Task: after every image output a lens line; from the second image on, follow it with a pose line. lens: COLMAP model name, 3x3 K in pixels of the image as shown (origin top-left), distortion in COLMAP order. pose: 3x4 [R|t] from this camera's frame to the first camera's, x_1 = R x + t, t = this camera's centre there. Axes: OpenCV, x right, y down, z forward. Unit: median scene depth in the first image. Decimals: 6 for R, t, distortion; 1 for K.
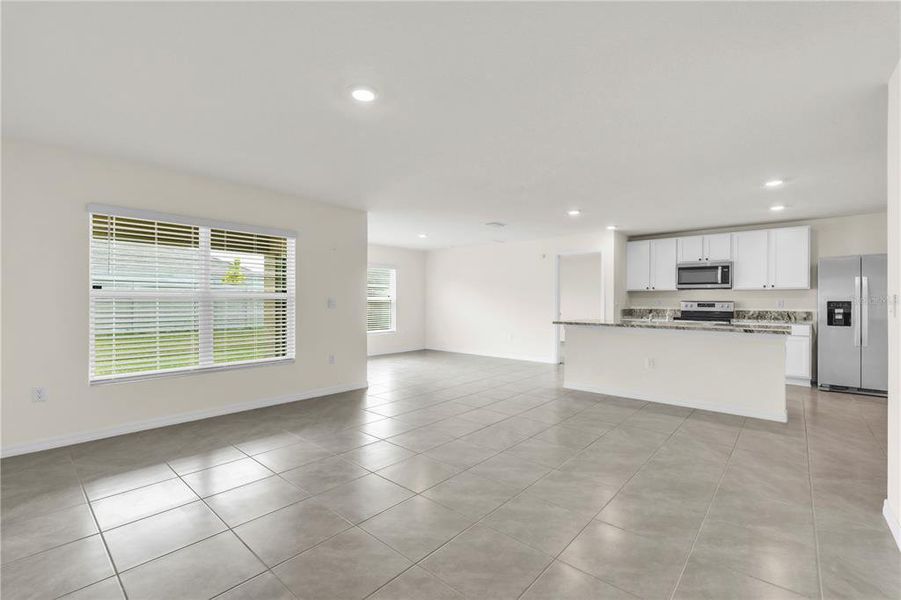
lens RADIAL K [[392.5, 0, 450.4], [0, 392.5, 302.1], [0, 0, 1]] dist [-0.000005, 0.001611]
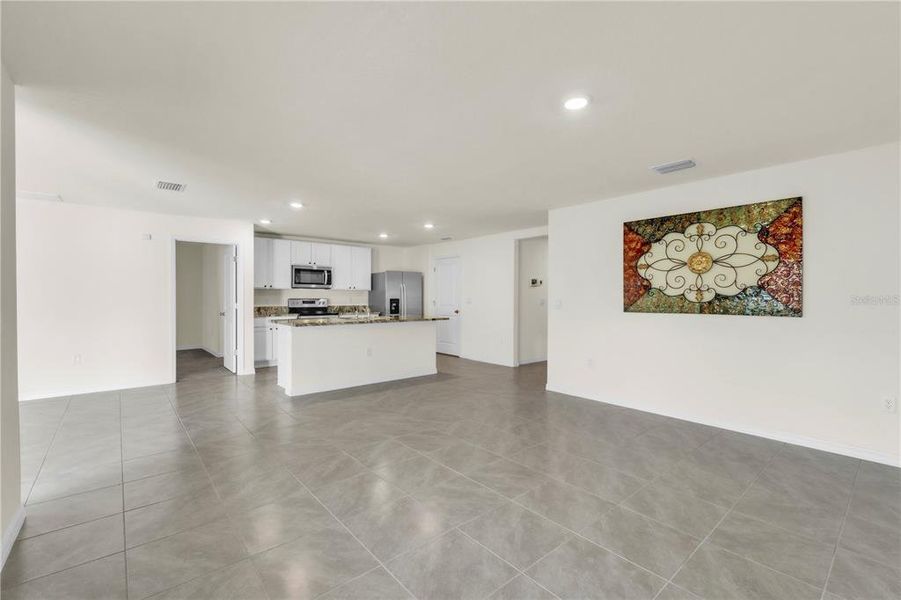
lens RADIAL K [[392.5, 0, 448.6], [0, 392.5, 298.5], [0, 0, 1]] dist [-0.000005, 0.001611]
pose [[0.155664, -0.007234, 0.987784, -0.465768], [0.001421, 0.999974, 0.007099, -0.011853], [-0.987809, 0.000299, 0.155670, 0.429891]]
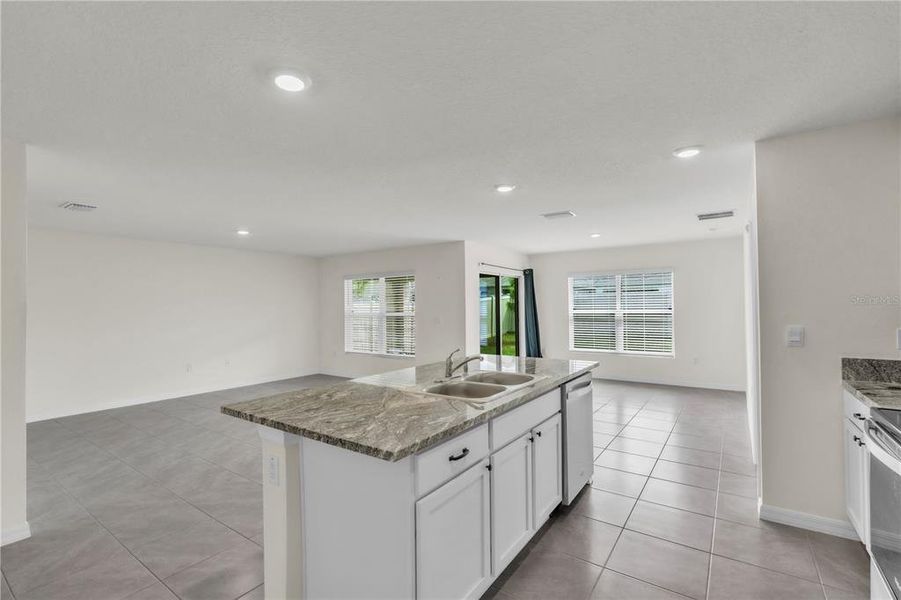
lens RADIAL K [[407.2, 0, 448.6], [0, 407.2, 295.6], [0, 0, 1]] dist [-0.005961, 0.000273]
pose [[0.101518, -0.029013, -0.994411, 0.828448], [0.008596, 0.999563, -0.028285, -0.030201], [0.994797, -0.005676, 0.101723, 0.718873]]
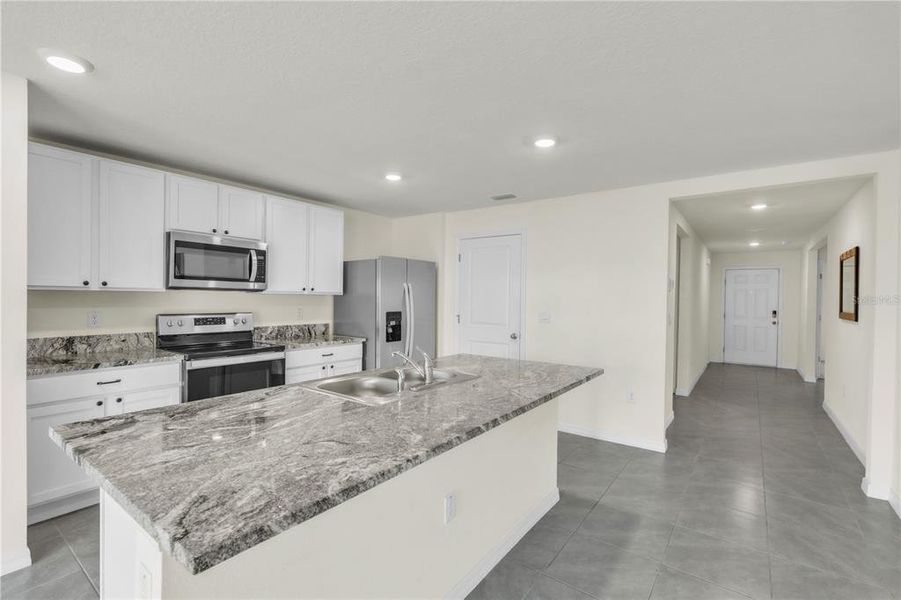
lens RADIAL K [[407.2, 0, 455.5], [0, 407.2, 299.8], [0, 0, 1]] dist [-0.005961, 0.000273]
pose [[-0.086641, -0.012520, 0.996161, 0.099638], [-0.009511, 0.999886, 0.011740, -0.031395], [-0.996194, -0.008458, -0.086750, 0.768792]]
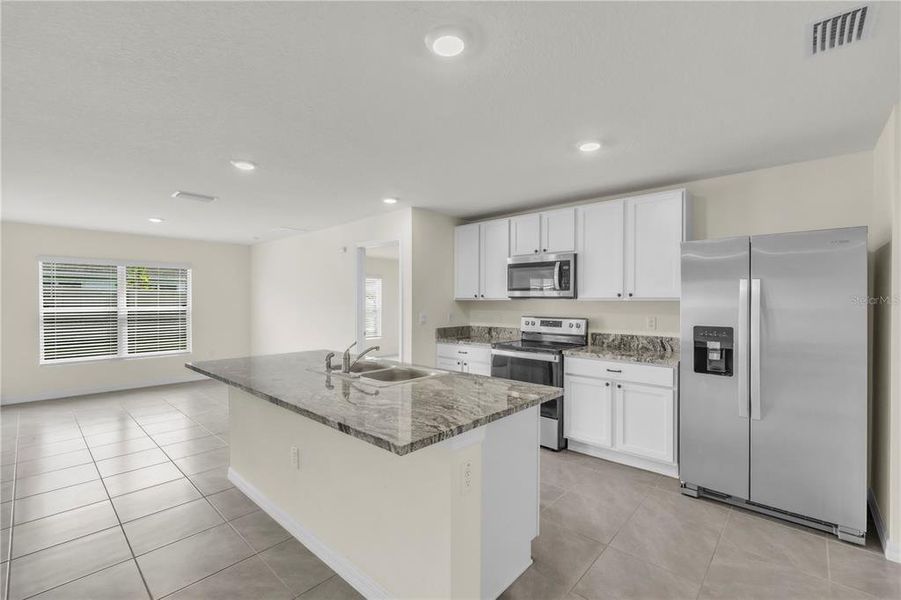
lens RADIAL K [[392.5, 0, 444.7], [0, 392.5, 302.8], [0, 0, 1]] dist [-0.000005, 0.001611]
pose [[0.999500, -0.001853, -0.031559, 0.530261], [0.001865, 0.999998, 0.000331, -0.027751], [0.031558, -0.000390, 0.999502, 0.384223]]
